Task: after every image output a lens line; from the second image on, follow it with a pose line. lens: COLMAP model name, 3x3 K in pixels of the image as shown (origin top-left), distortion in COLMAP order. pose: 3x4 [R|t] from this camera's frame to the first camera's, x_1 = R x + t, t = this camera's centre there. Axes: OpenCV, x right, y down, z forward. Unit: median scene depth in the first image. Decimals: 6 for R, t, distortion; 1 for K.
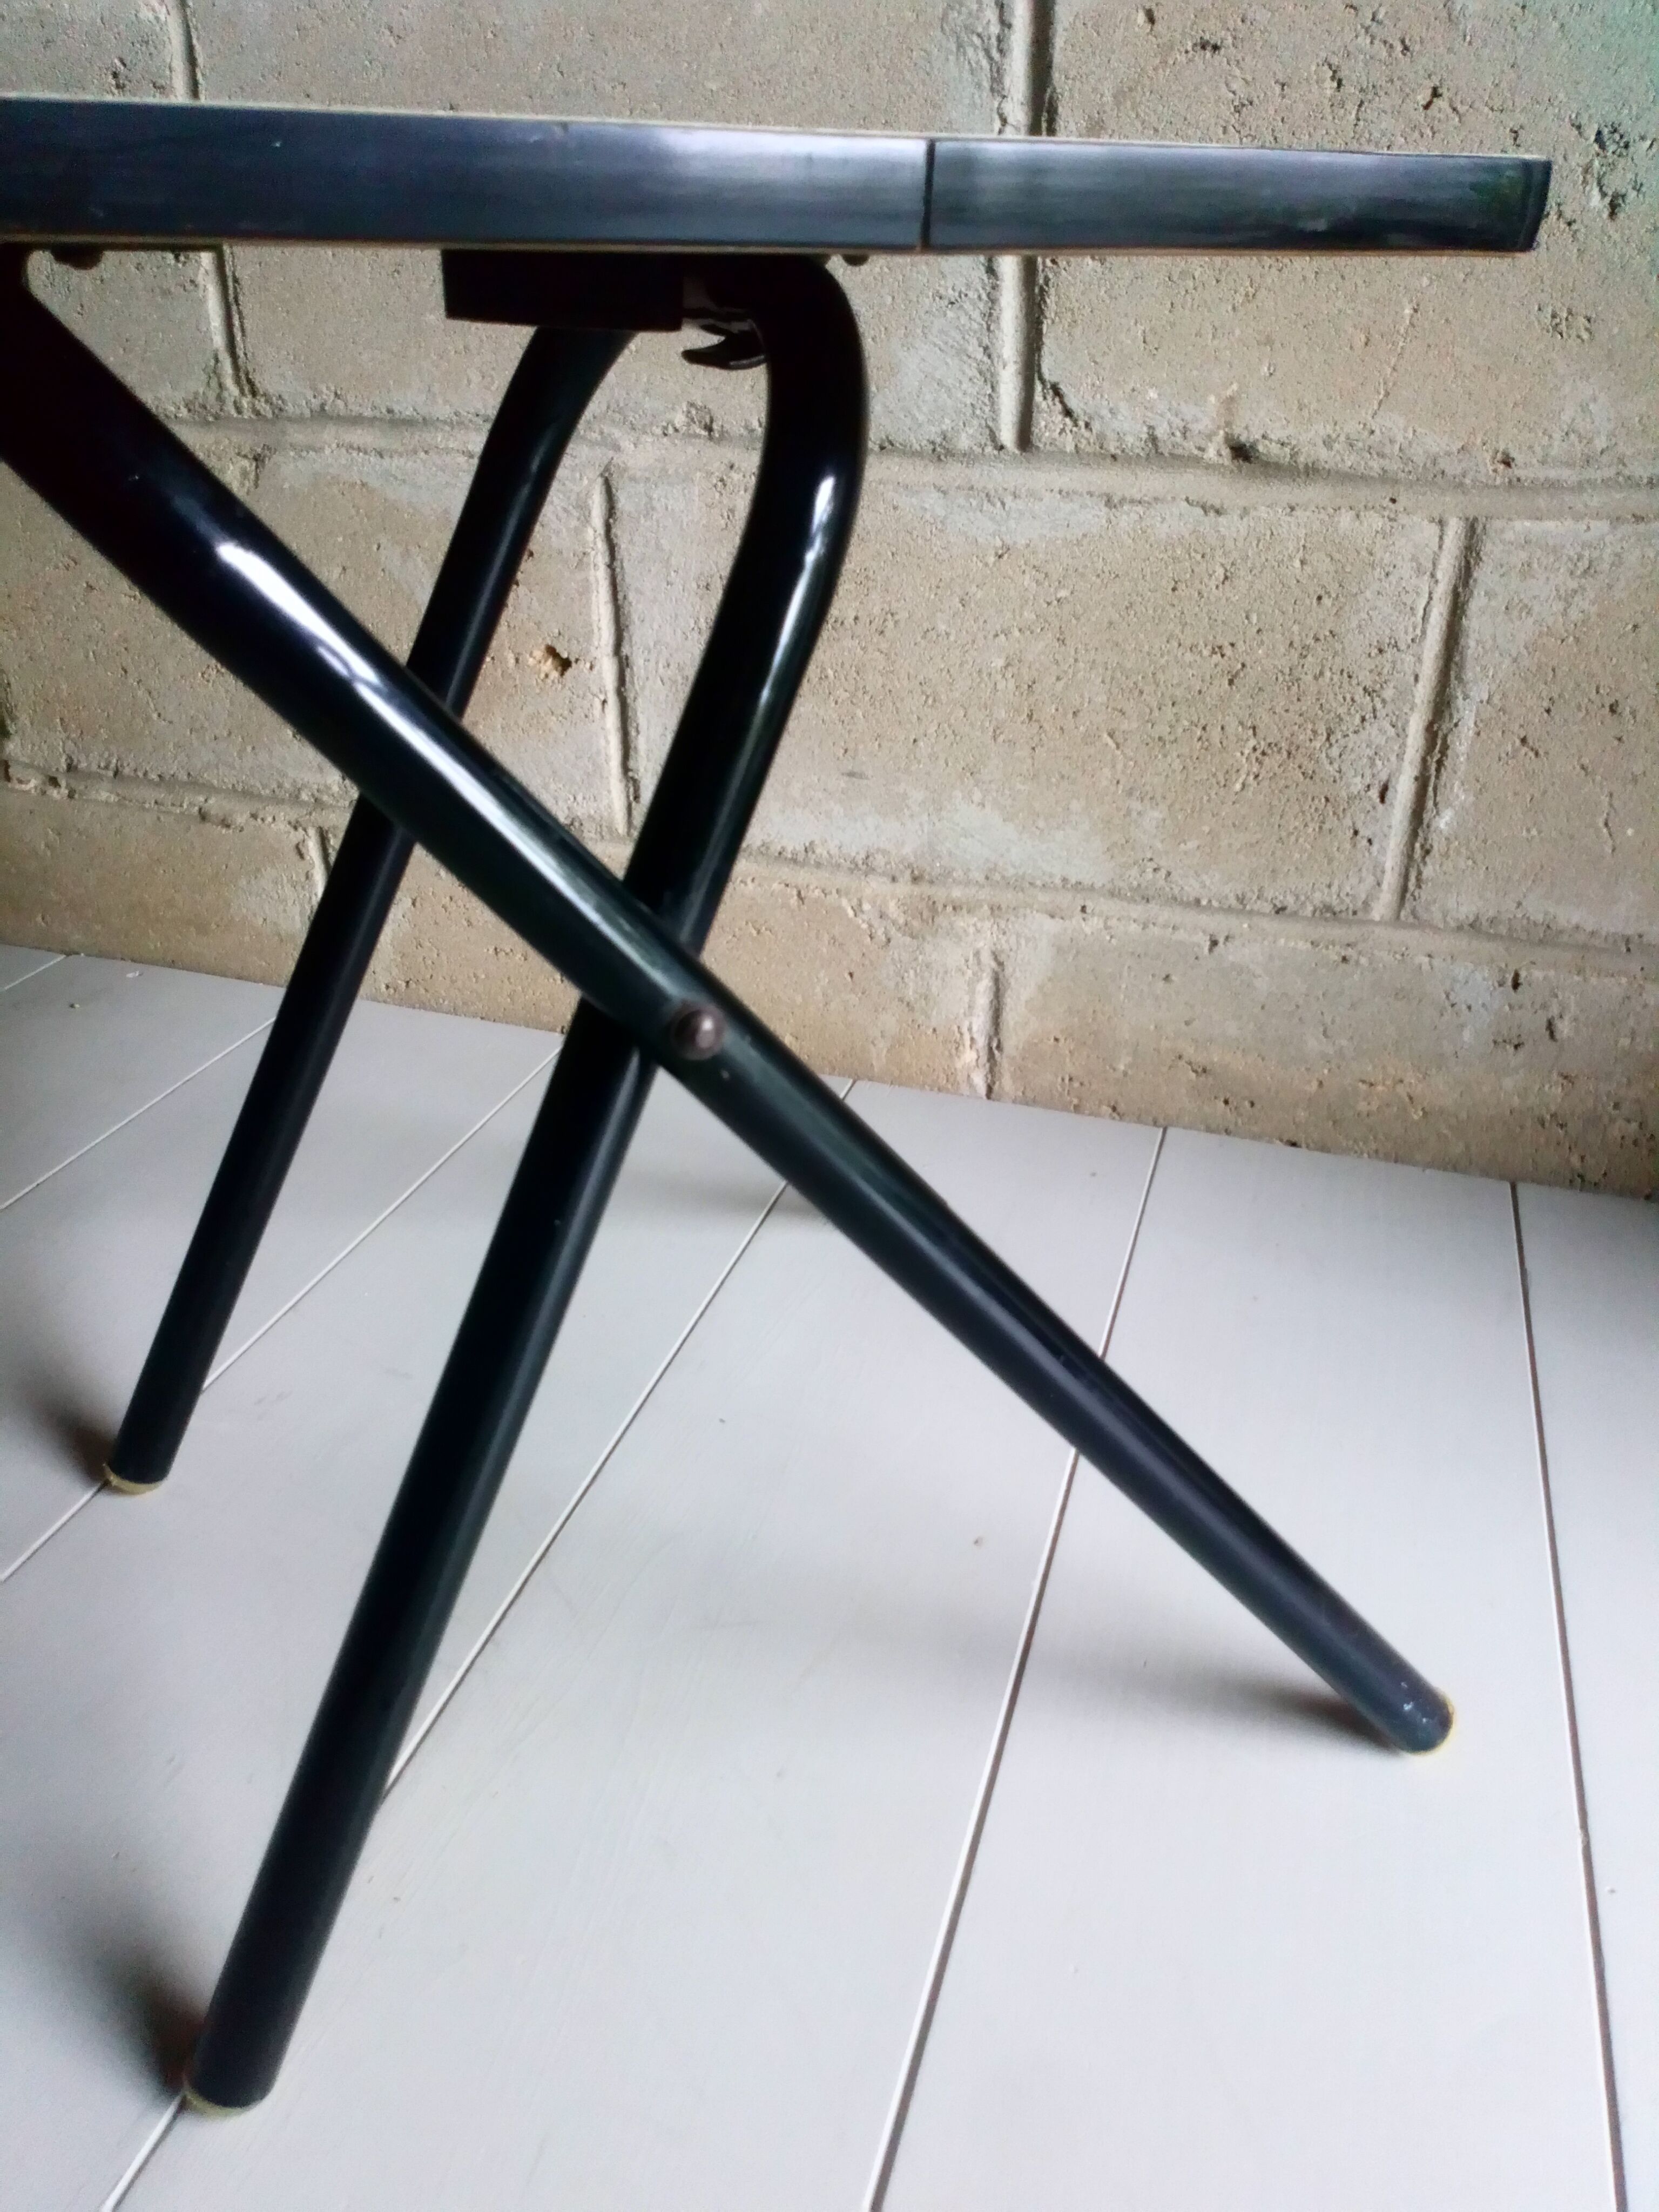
lens RADIAL K [[1587.8, 0, 829.5], [0, 1587.8, 1106.0], [0, 0, 1]] dist [0.083038, -0.089460]
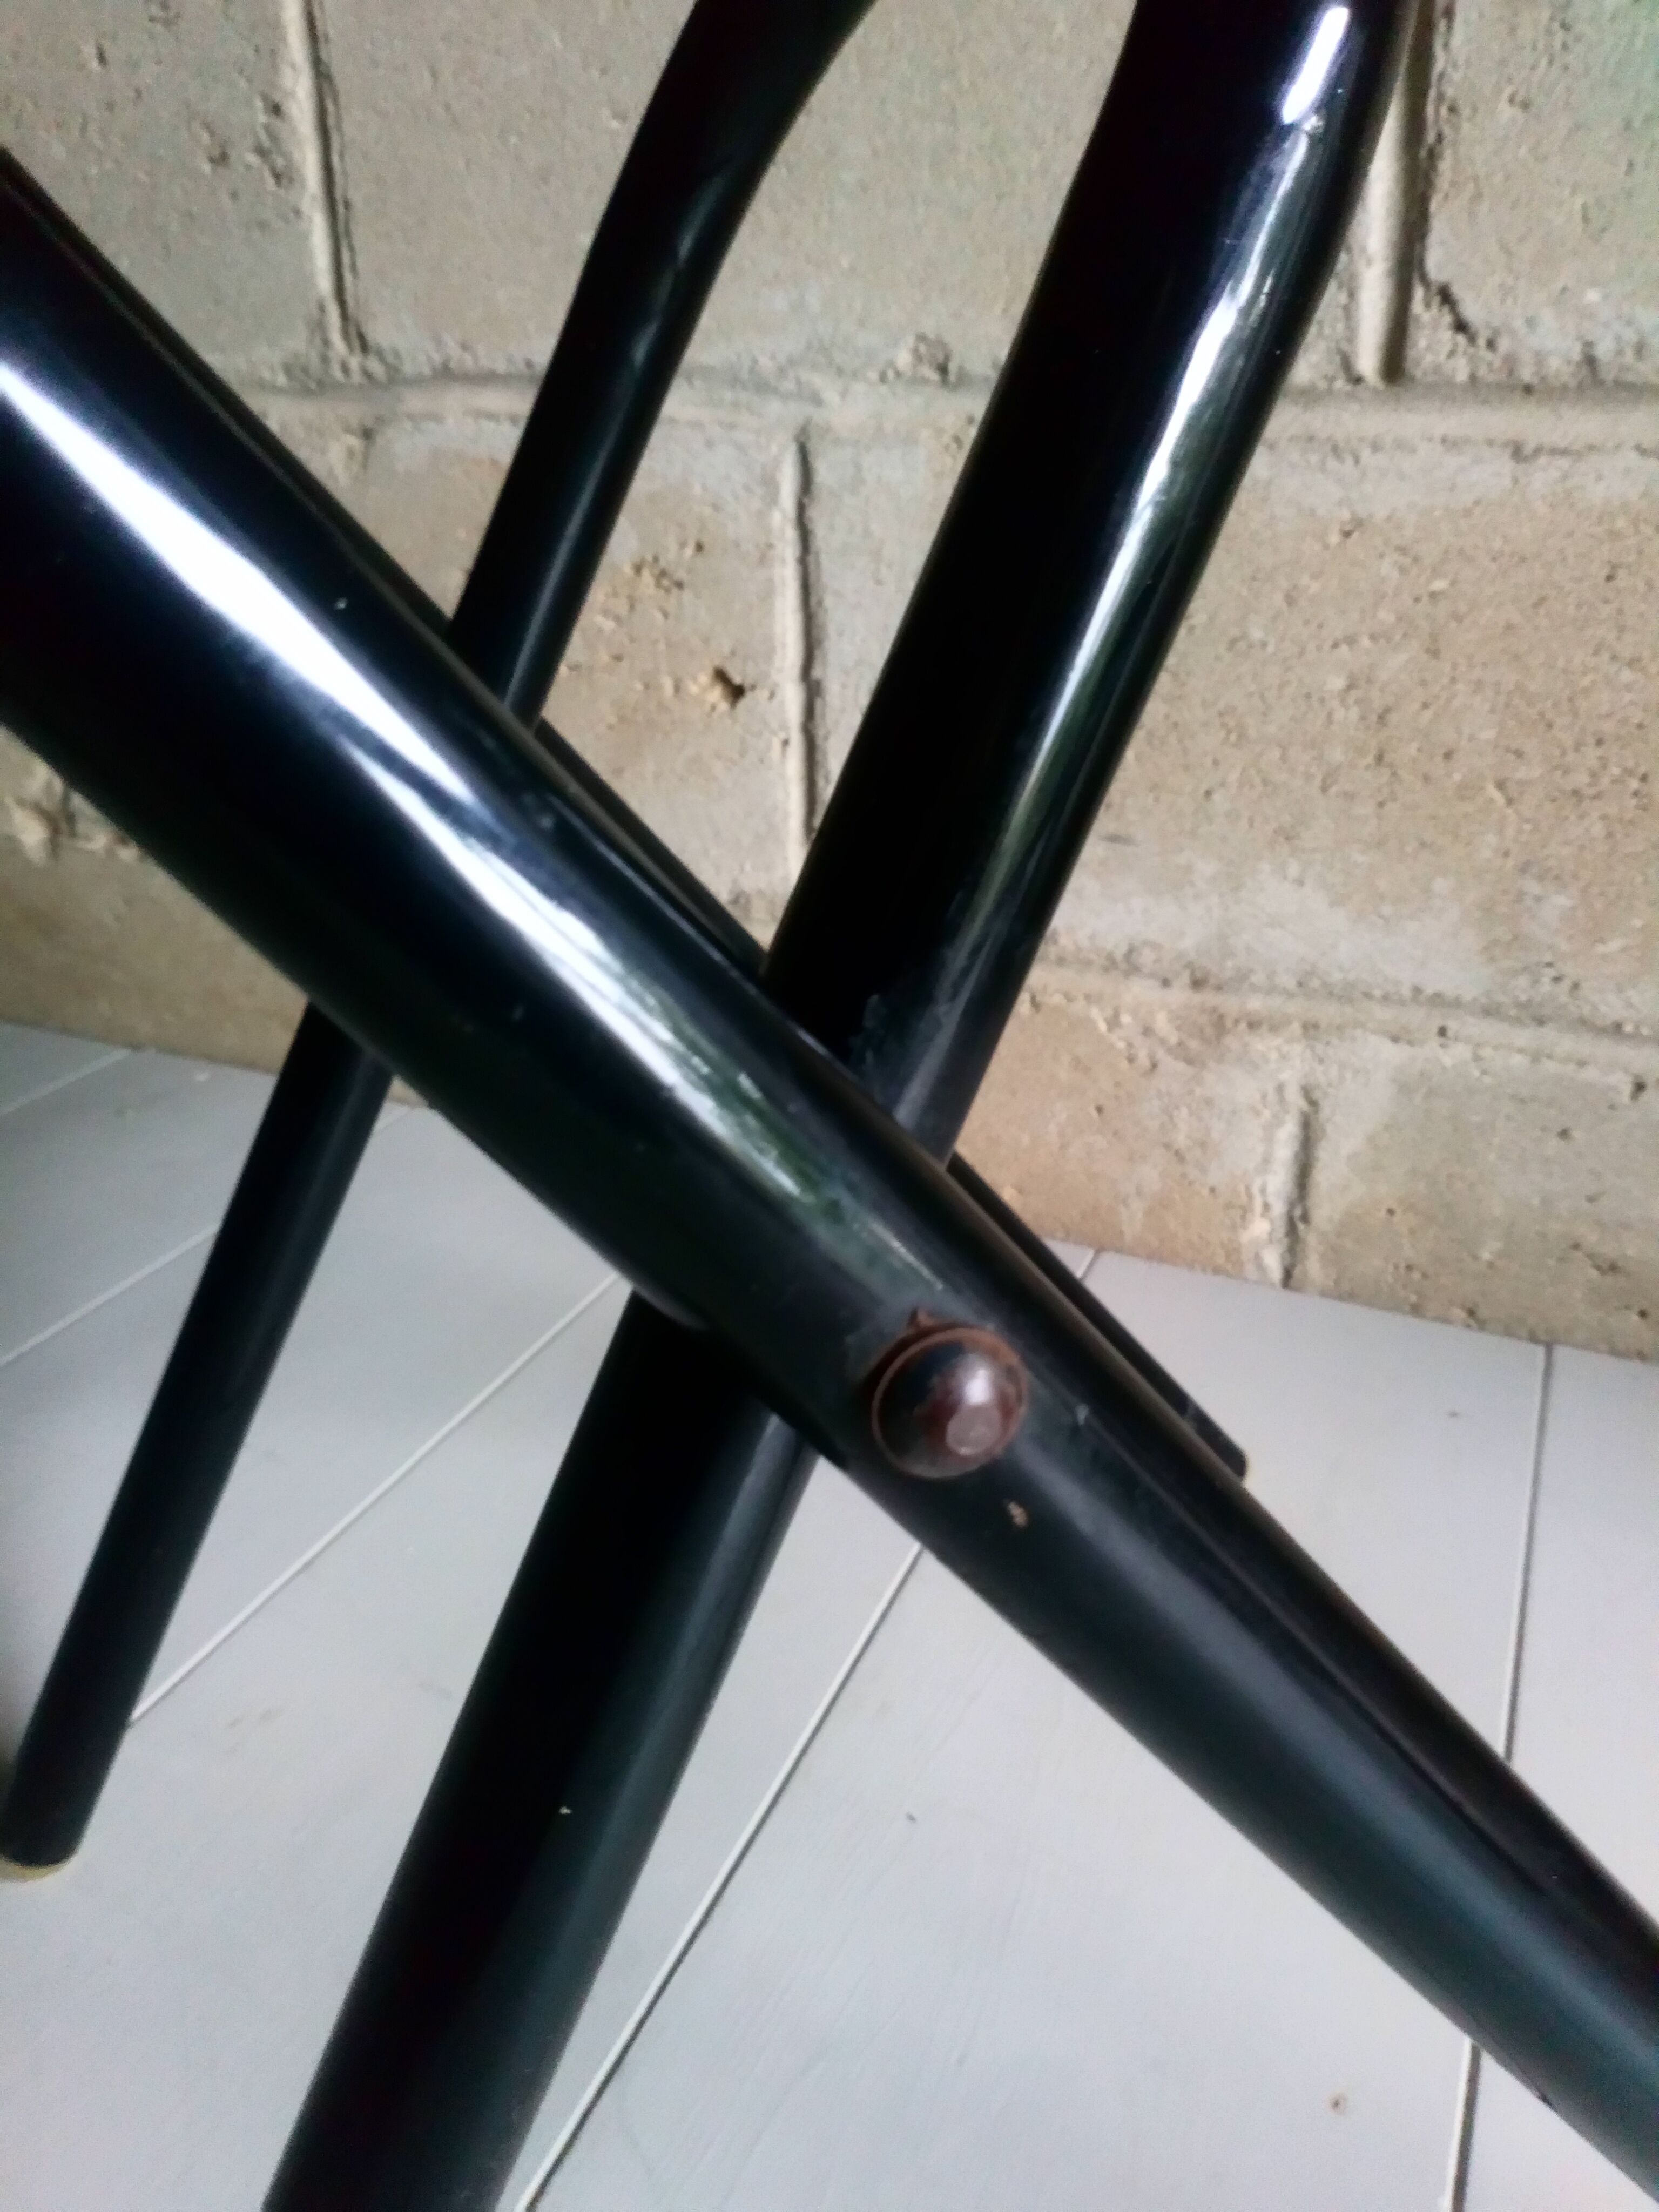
lens RADIAL K [[1650.9, 0, 824.6], [0, 1650.9, 1058.0], [0, 0, 1]] dist [0.072746, -0.095923]
pose [[0.992459, 0.034272, -0.117690, -0.027079], [-0.045797, 0.994263, -0.096664, -0.030664], [0.113701, 0.101325, 0.988335, 0.261819]]
